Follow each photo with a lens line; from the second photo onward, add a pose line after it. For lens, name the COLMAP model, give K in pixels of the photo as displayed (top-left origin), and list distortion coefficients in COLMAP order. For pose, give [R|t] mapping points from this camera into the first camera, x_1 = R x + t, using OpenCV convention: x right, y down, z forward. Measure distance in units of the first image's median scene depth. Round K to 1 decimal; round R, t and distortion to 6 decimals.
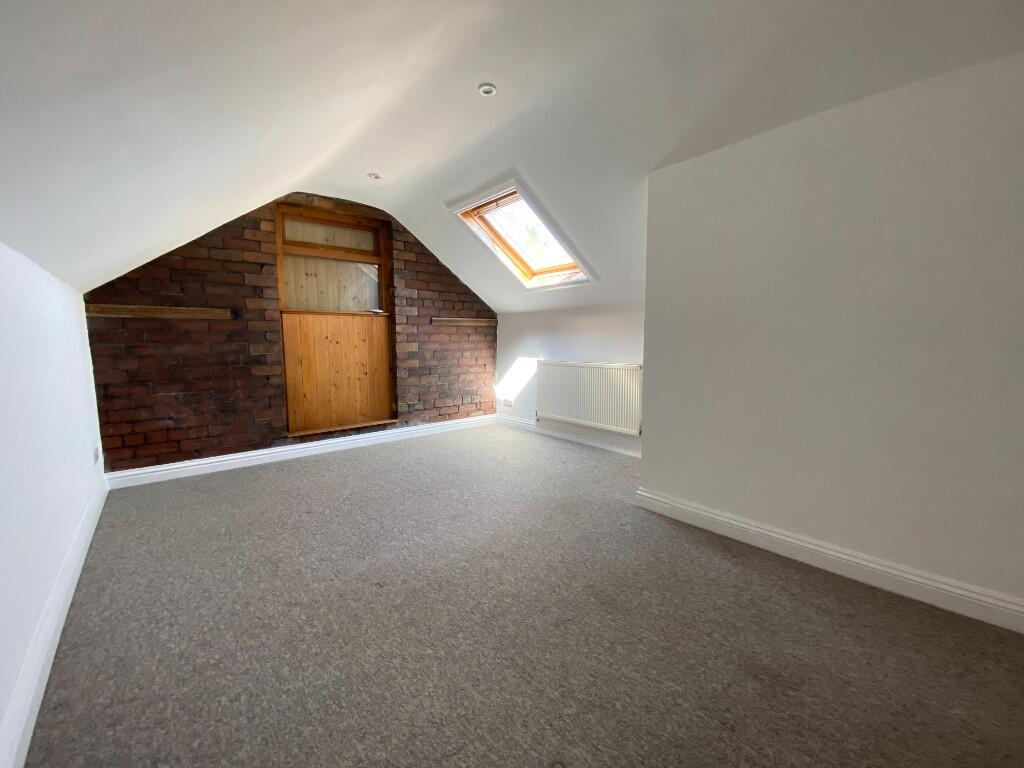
lens RADIAL K [[413.9, 0, 509.6], [0, 413.9, 380.8], [0, 0, 1]] dist [0.043225, -0.030387]
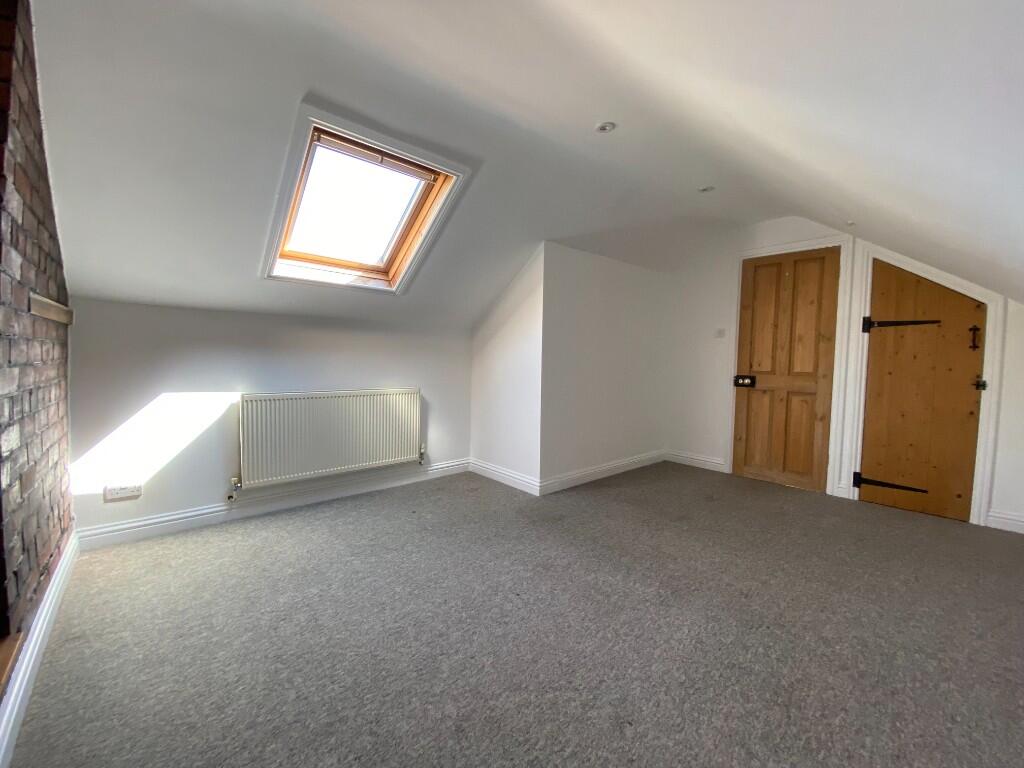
lens RADIAL K [[413.9, 0, 509.6], [0, 413.9, 380.8], [0, 0, 1]] dist [0.043225, -0.030387]
pose [[-0.026867, -0.042914, 0.998717, -0.790037], [0.083393, 0.995499, 0.045019, -0.094477], [-0.996154, 0.084496, -0.023167, 0.930011]]
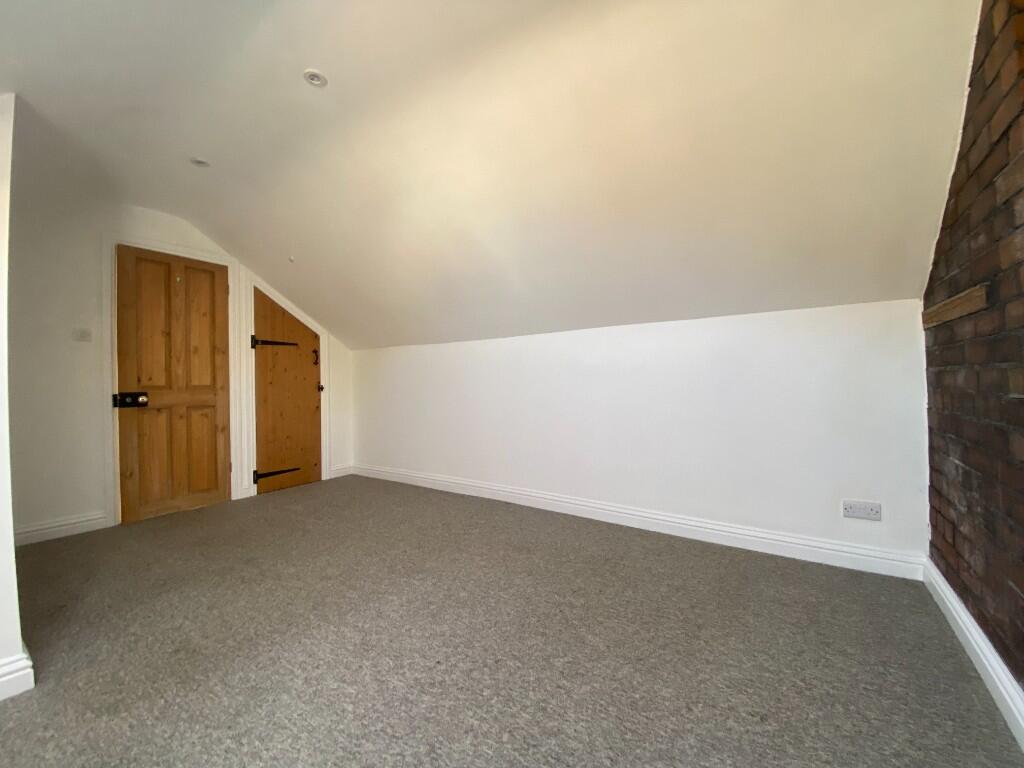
lens RADIAL K [[413.9, 0, 509.6], [0, 413.9, 380.8], [0, 0, 1]] dist [0.043225, -0.030387]
pose [[-0.960115, 0.023209, -0.278641, -0.127473], [-0.004820, 0.995027, 0.099486, -0.125328], [0.279564, 0.096861, -0.955229, 1.394588]]
